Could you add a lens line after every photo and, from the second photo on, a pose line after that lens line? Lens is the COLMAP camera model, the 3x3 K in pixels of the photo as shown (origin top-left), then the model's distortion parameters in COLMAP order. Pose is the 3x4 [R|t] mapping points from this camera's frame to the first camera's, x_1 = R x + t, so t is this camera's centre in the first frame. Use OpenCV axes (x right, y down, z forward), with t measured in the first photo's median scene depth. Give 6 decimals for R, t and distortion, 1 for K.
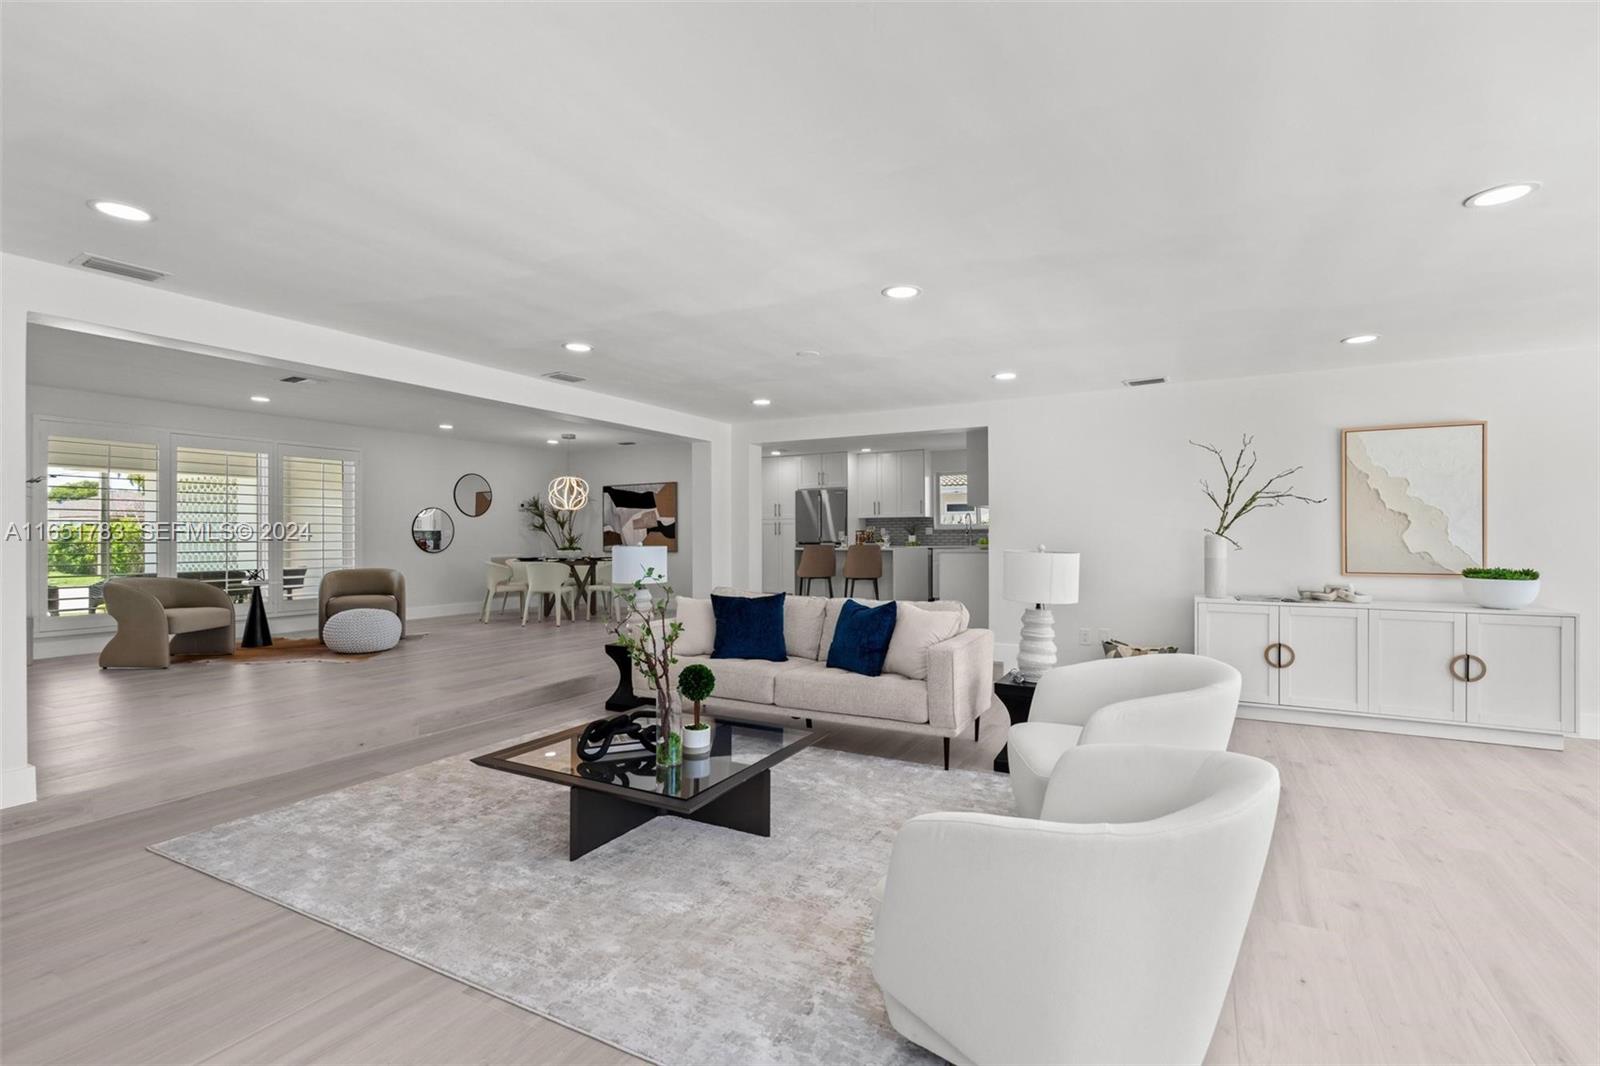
lens RADIAL K [[730.2, 0, 797.2], [0, 730.2, 534.1], [0, 0, 1]] dist [-0.000562, -0.000118]
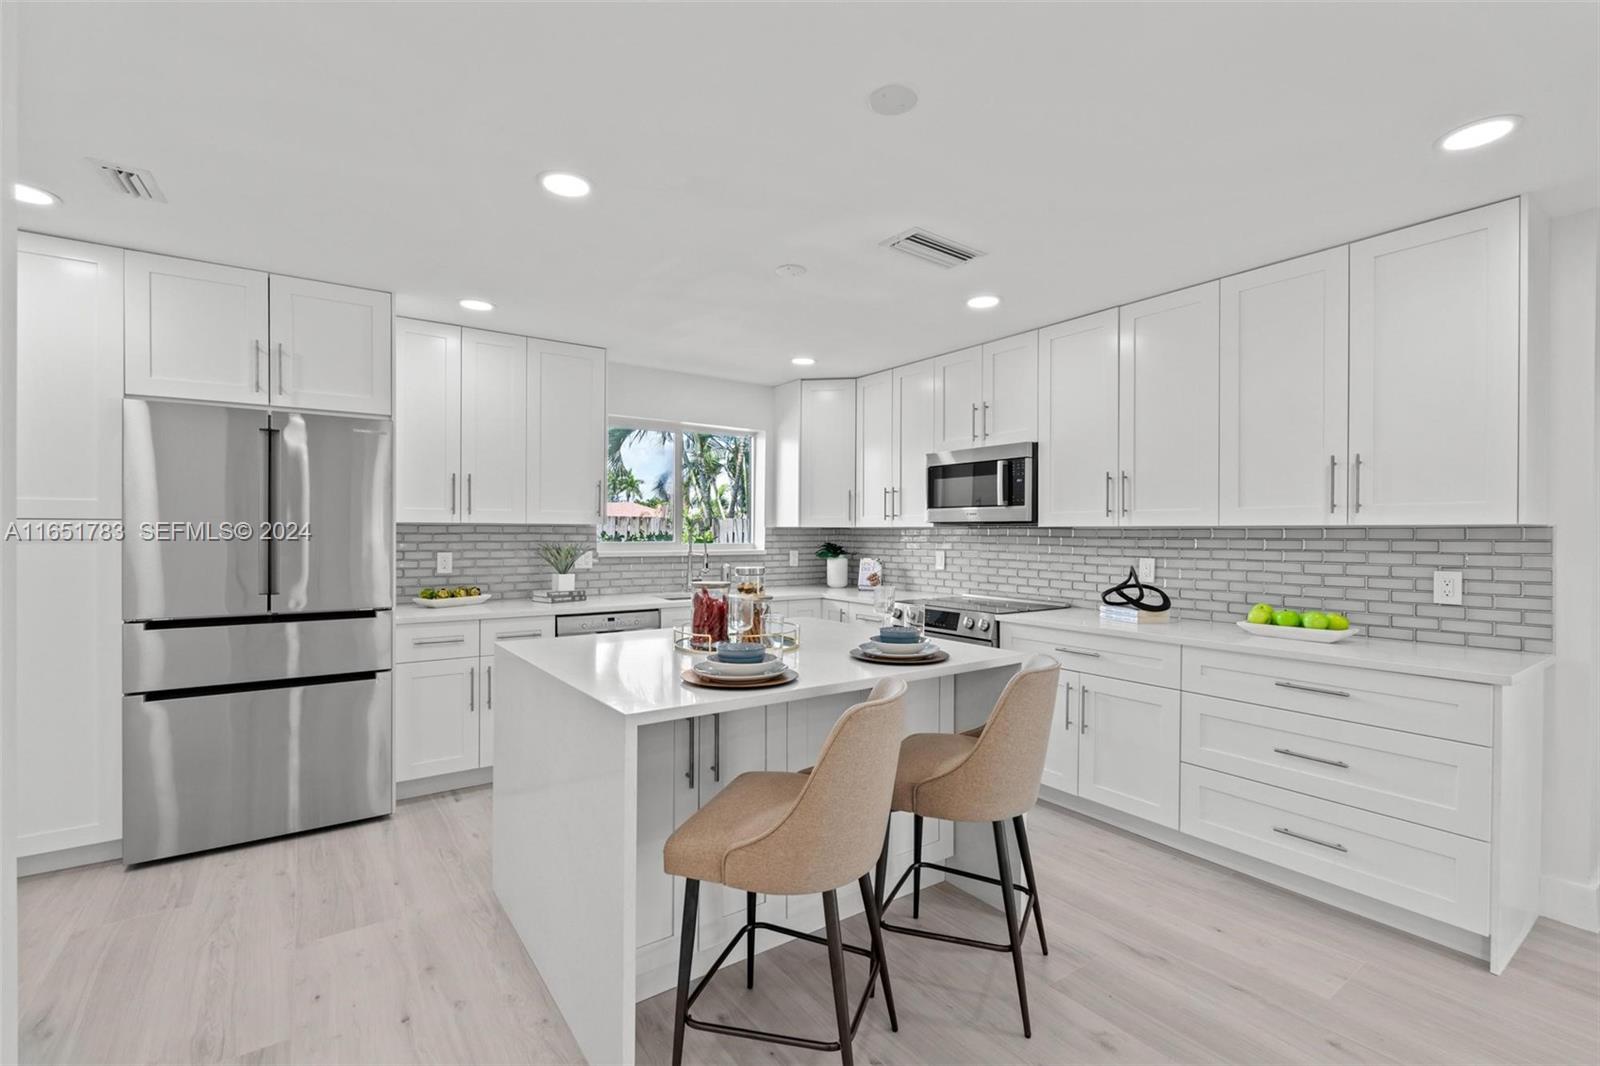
lens RADIAL K [[700.0, 0, 800.0], [0, 700.0, 533.0], [0, 0, 1]] dist [-0.002163, -0.000278]
pose [[0.434169, 0.007498, 0.900800, -0.119301], [-0.012242, 0.999922, -0.002423, -0.020726], [-0.900748, -0.009976, 0.434227, 0.796712]]
